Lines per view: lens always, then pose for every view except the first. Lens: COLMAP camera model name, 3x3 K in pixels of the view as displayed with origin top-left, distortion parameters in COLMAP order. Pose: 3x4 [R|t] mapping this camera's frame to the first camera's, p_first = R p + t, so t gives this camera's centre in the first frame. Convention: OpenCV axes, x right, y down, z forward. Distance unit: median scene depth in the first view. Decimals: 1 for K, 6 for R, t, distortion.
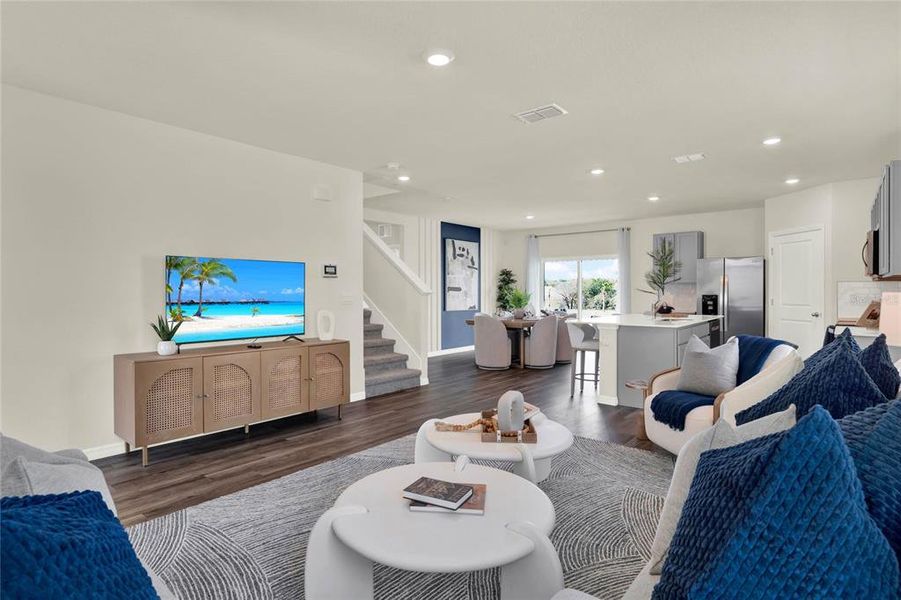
lens RADIAL K [[483.7, 0, 446.3], [0, 483.7, 299.3], [0, 0, 1]] dist [0.001028, 0.000375]
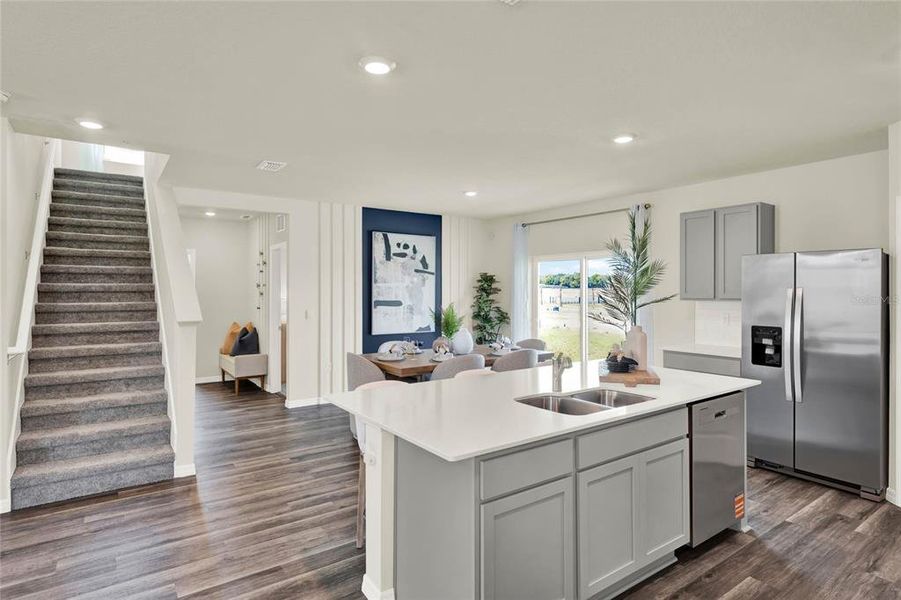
lens RADIAL K [[483.7, 0, 454.2], [0, 483.7, 294.6], [0, 0, 1]] dist [0.001028, 0.000375]
pose [[0.965009, 0.002868, -0.262201, 0.299123], [-0.004437, 0.999976, -0.005392, -0.030879], [0.262179, 0.006367, 0.964998, 0.355124]]
